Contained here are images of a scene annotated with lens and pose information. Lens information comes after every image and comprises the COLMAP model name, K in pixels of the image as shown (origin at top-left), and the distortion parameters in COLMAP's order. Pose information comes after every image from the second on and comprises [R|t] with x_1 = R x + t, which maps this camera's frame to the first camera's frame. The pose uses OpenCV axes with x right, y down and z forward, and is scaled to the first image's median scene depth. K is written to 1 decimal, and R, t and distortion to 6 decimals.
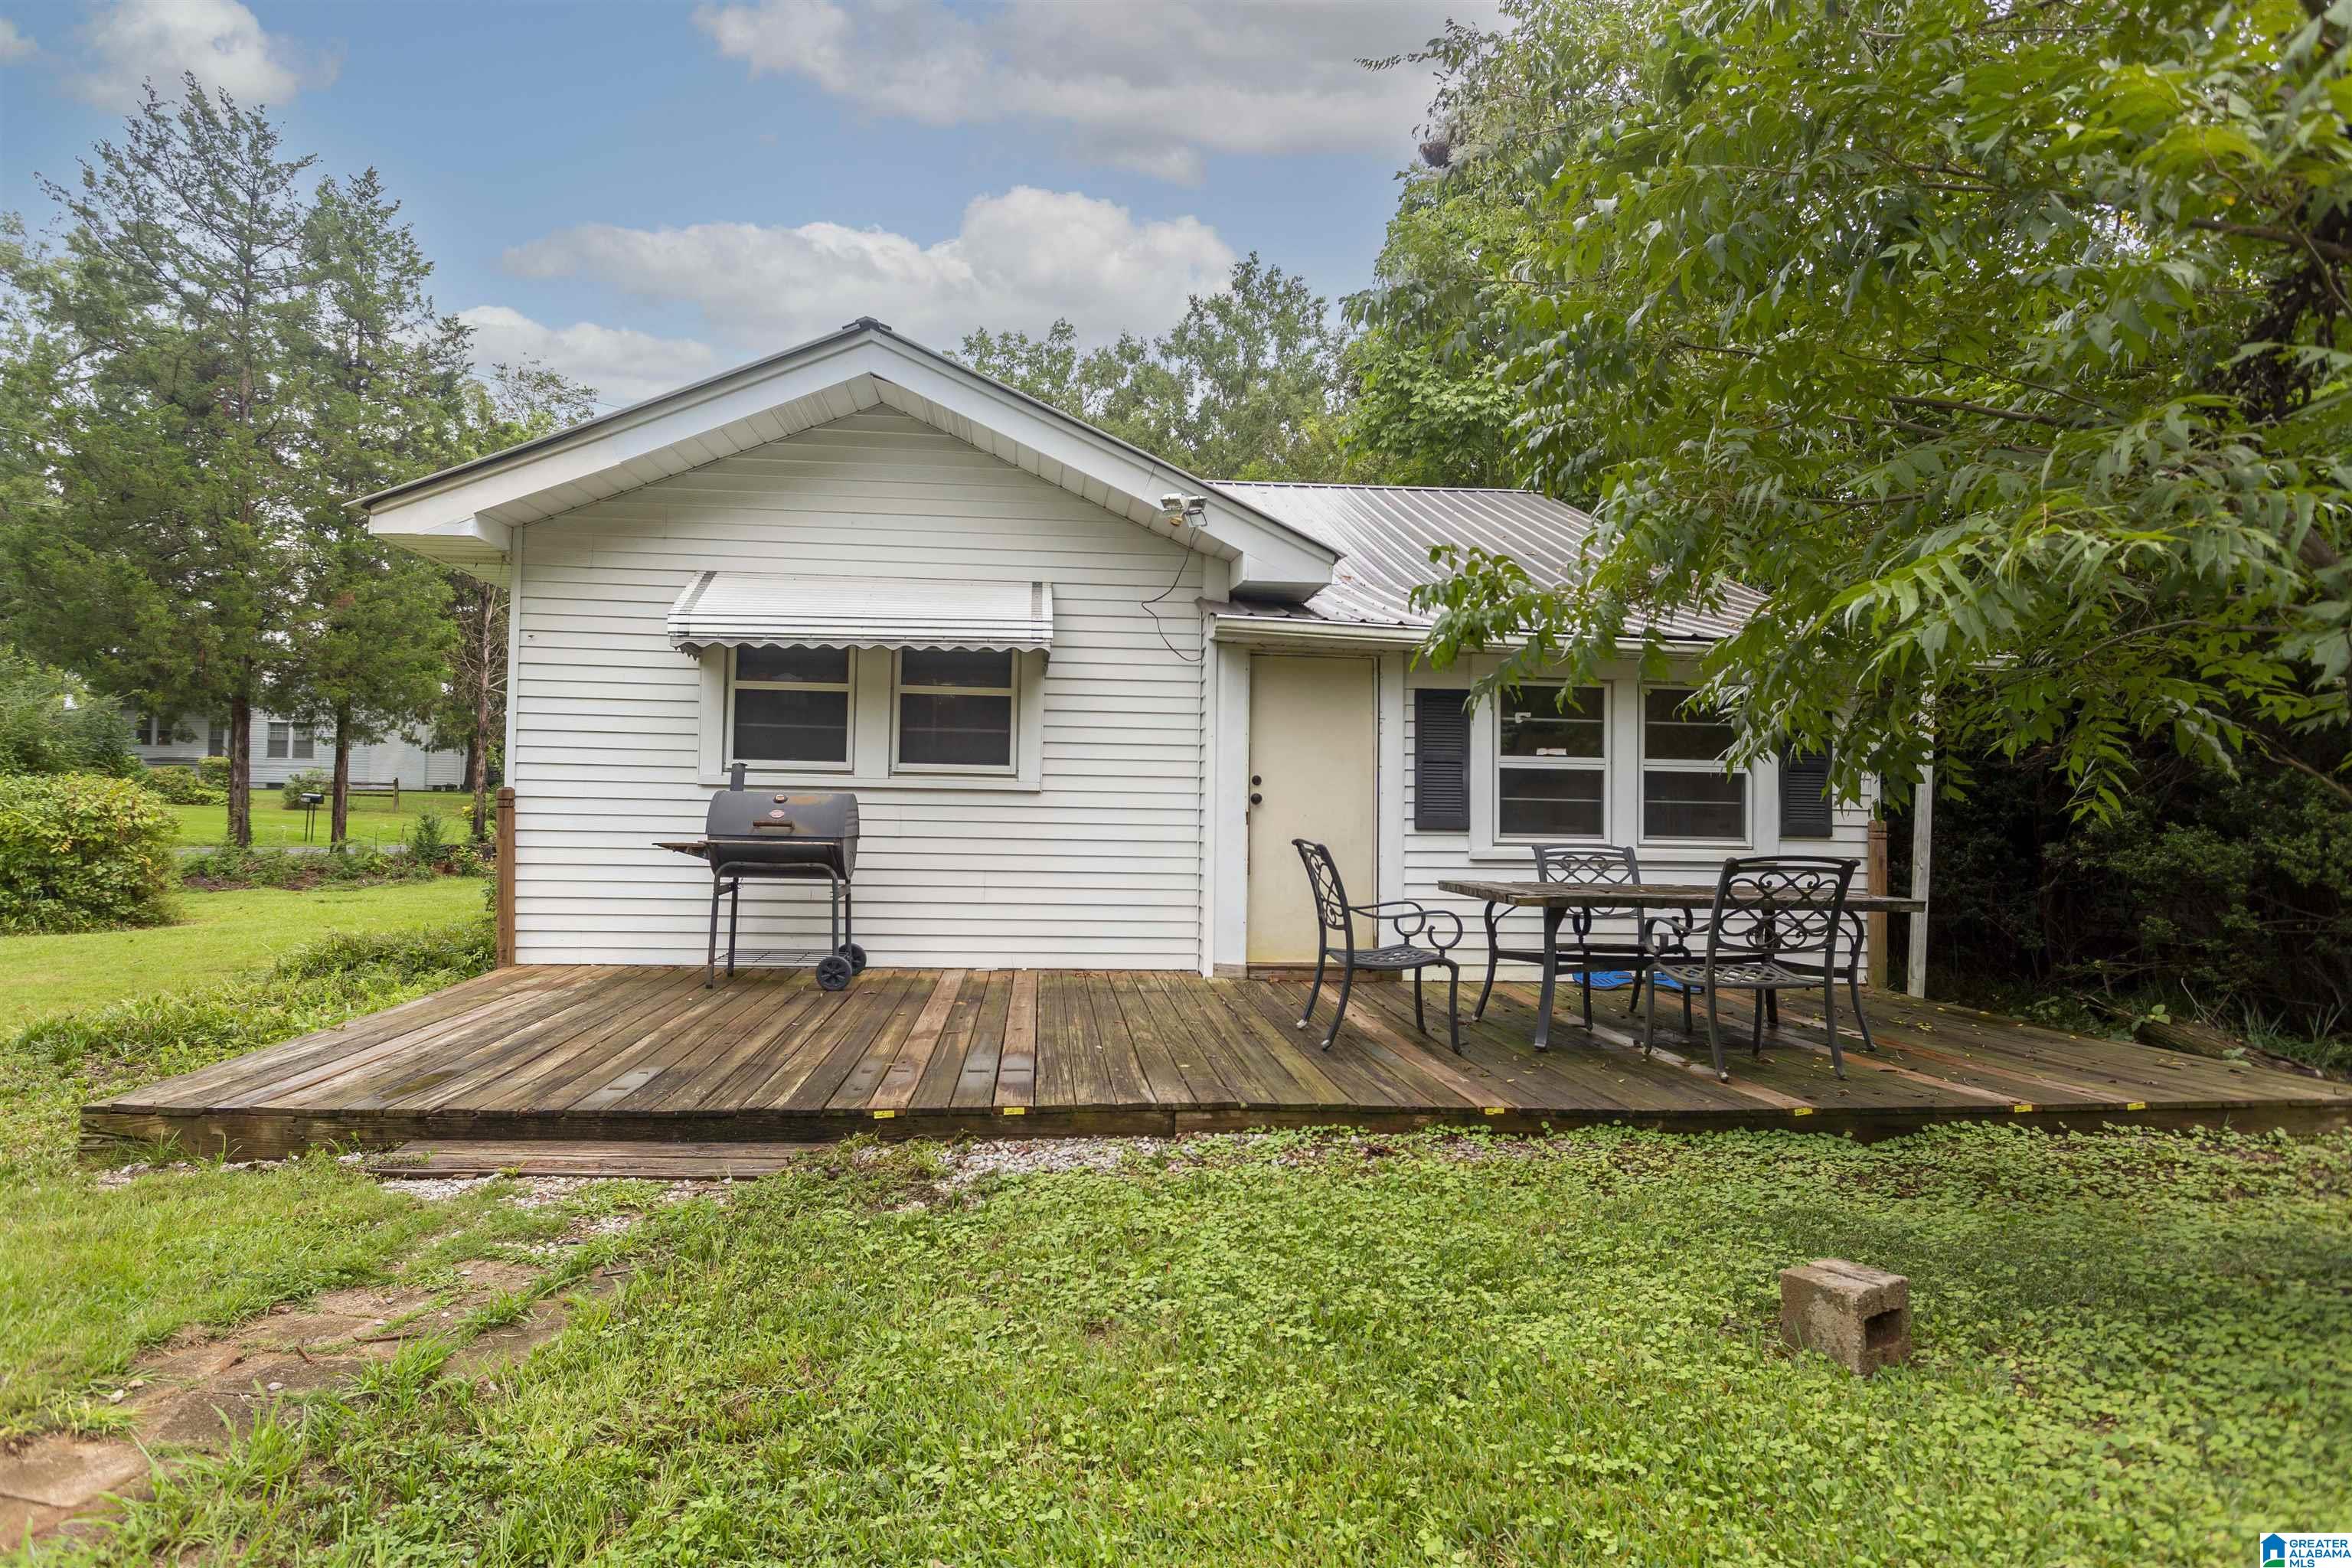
lens RADIAL K [[1319.1, 0, 1167.3], [0, 1319.1, 788.2], [0, 0, 1]] dist [-0.003983, -0.000504]
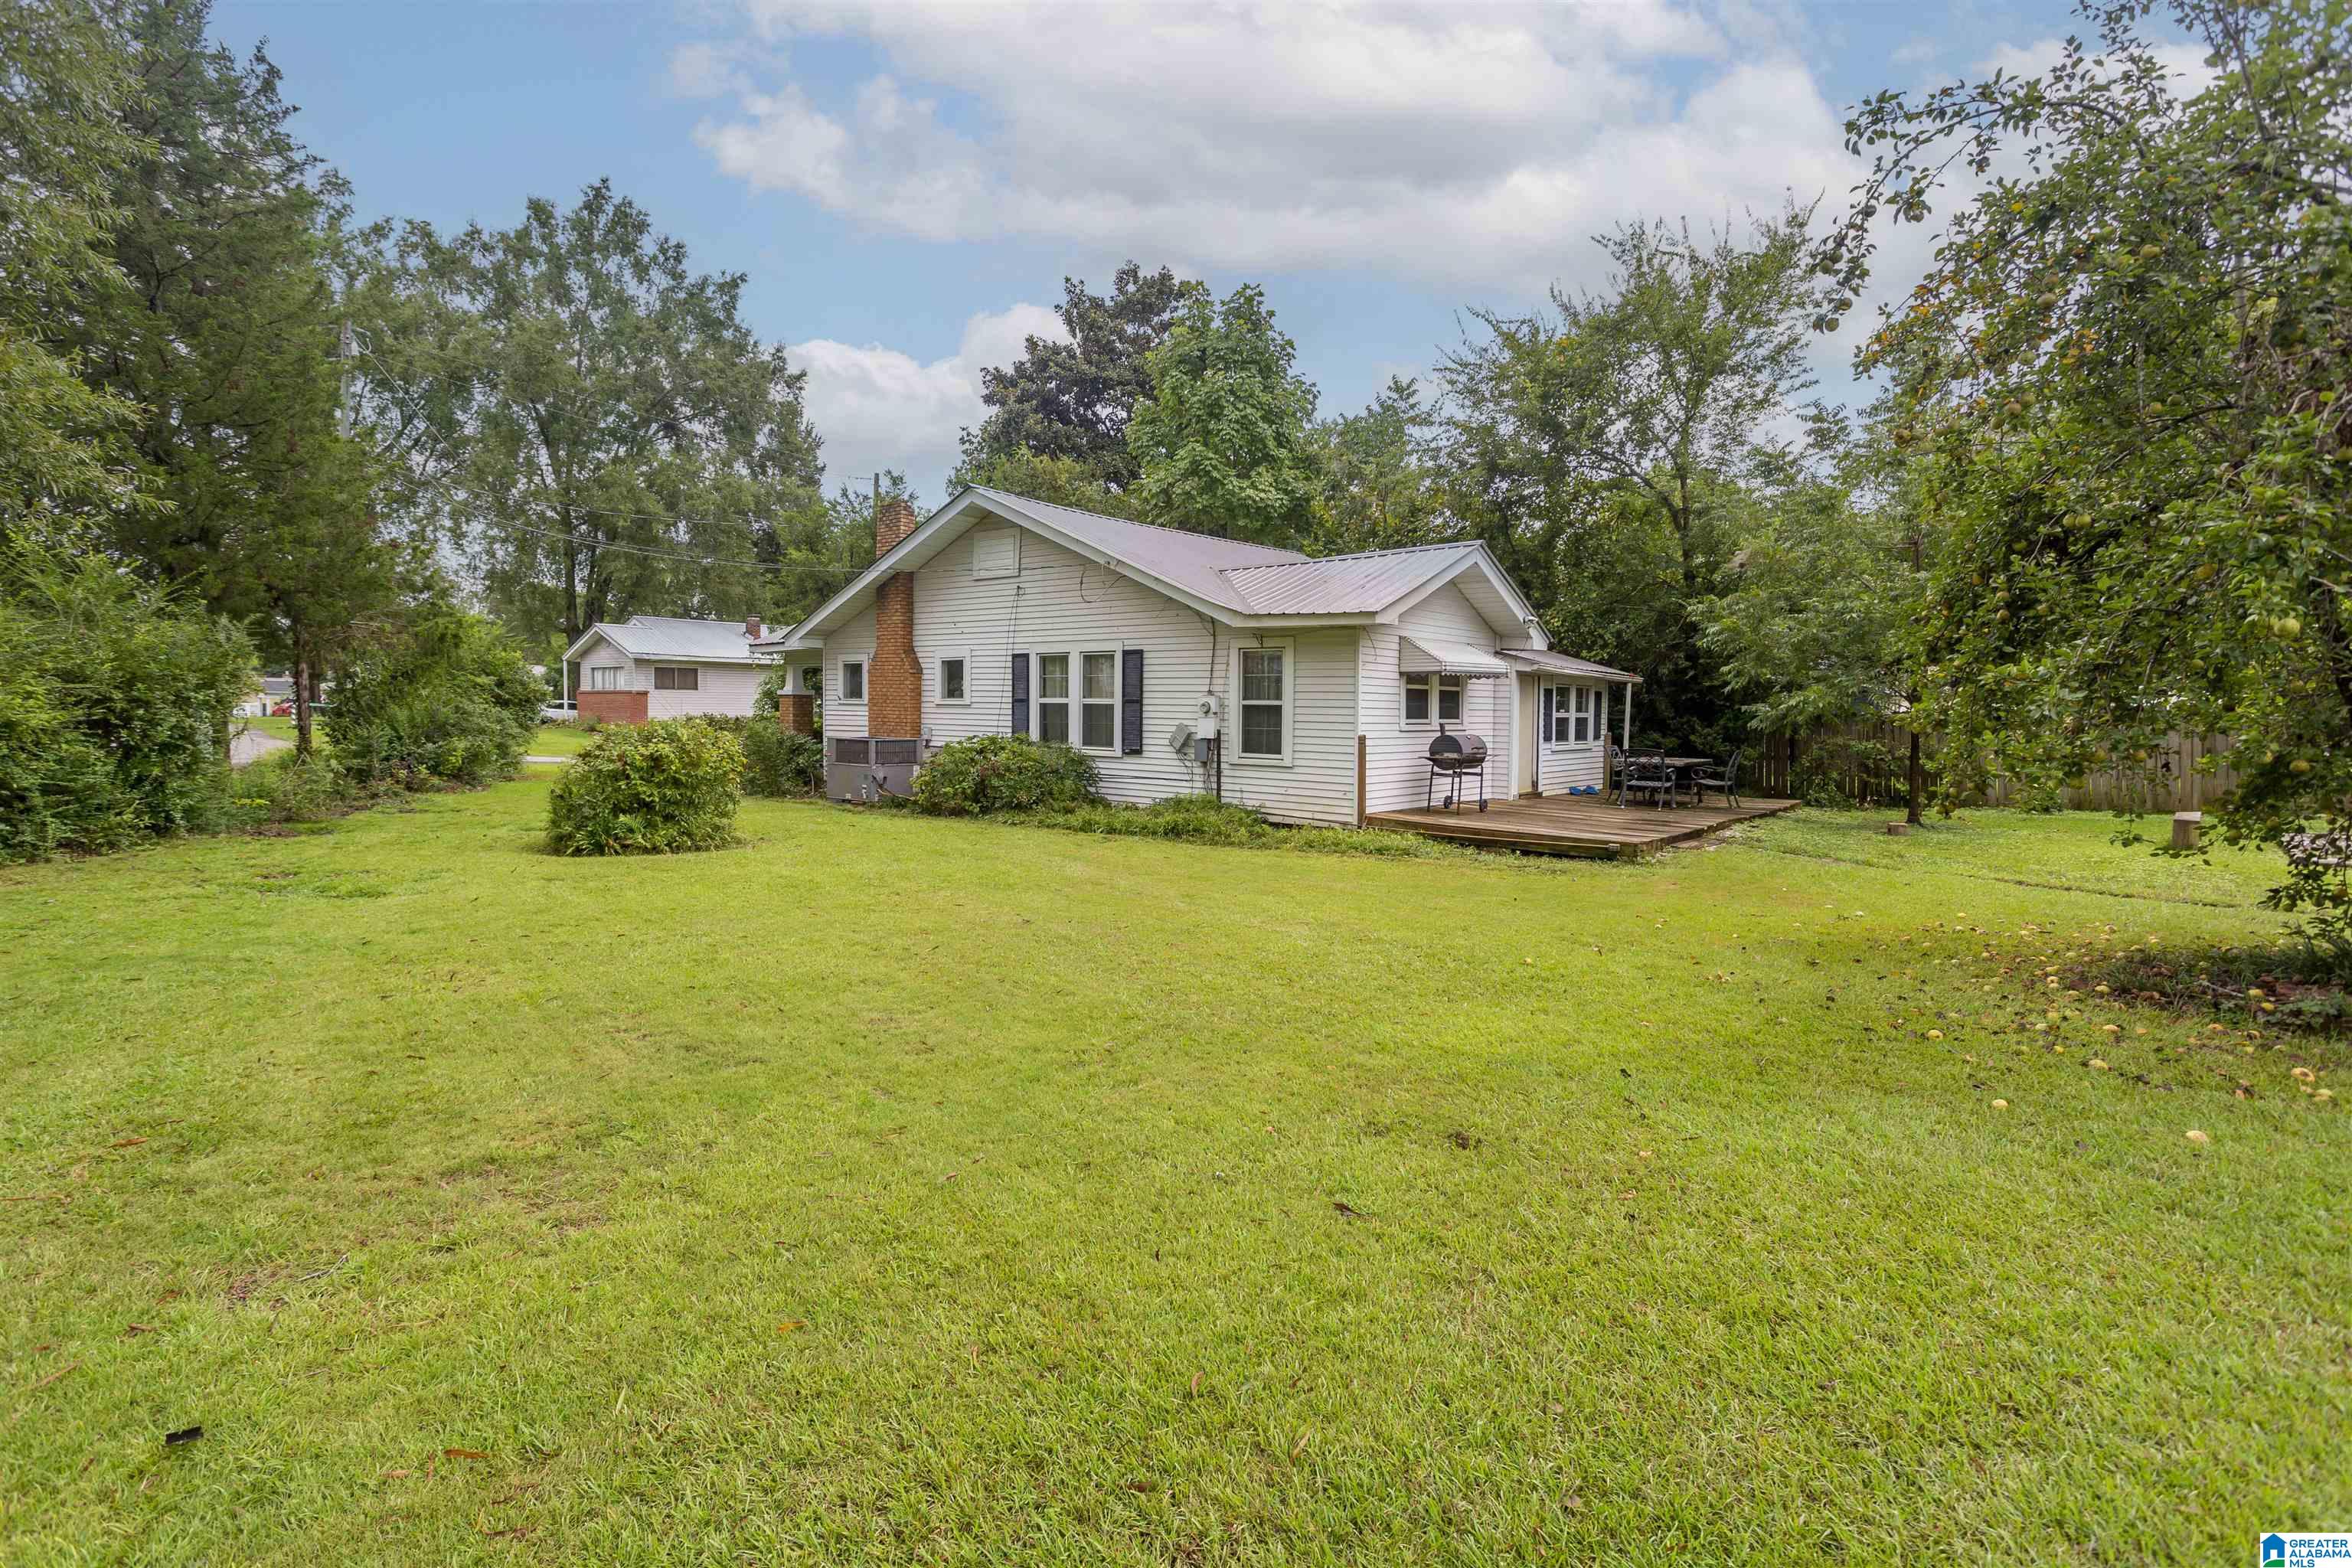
lens RADIAL K [[1139.0, 0, 1170.9], [0, 1139.0, 769.3], [0, 0, 1]] dist [0.000648, 0.000194]
pose [[0.717467, -0.046243, 0.695055, -1.993071], [-0.016611, 0.996375, 0.083438, -0.092563], [-0.696394, -0.071410, 0.714098, -0.140992]]
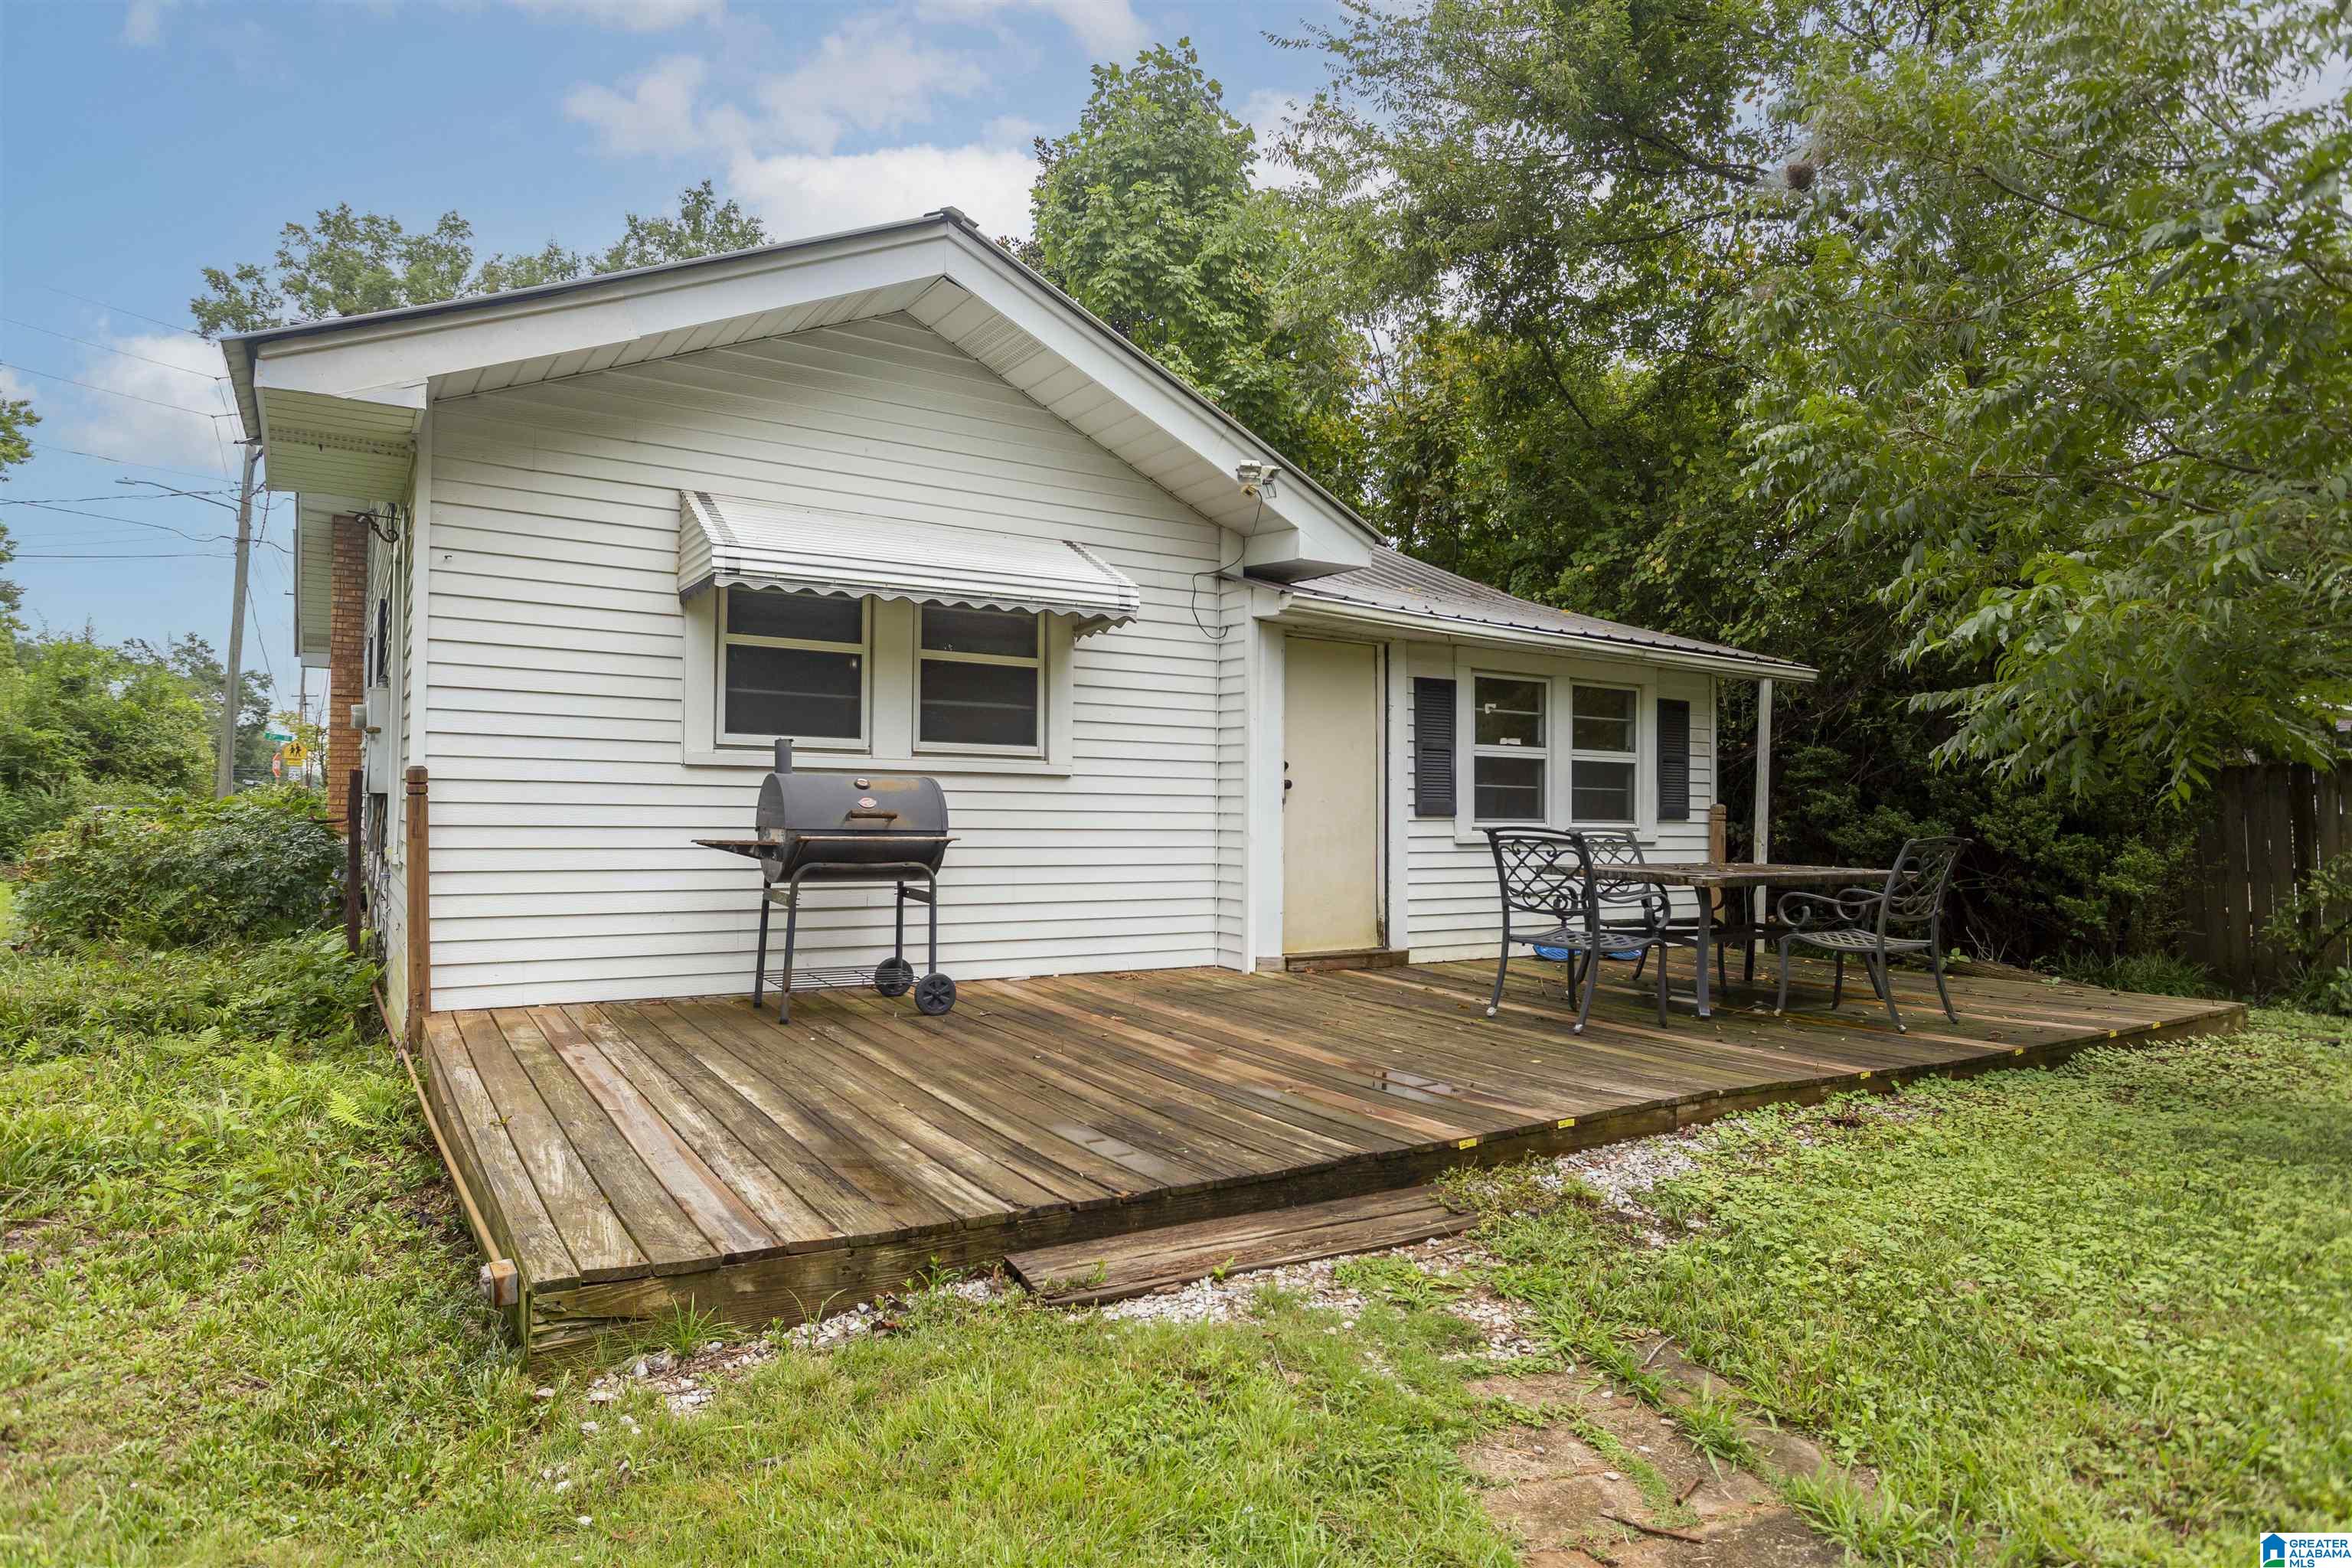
lens RADIAL K [[1330.5, 0, 1173.7], [0, 1330.5, 793.7], [0, 0, 1]] dist [-0.000585, -0.000327]
pose [[0.893419, 0.000335, 0.449225, -0.444289], [-0.008880, 0.999818, 0.016913, -0.001209], [-0.449137, -0.019099, 0.893259, 0.162235]]
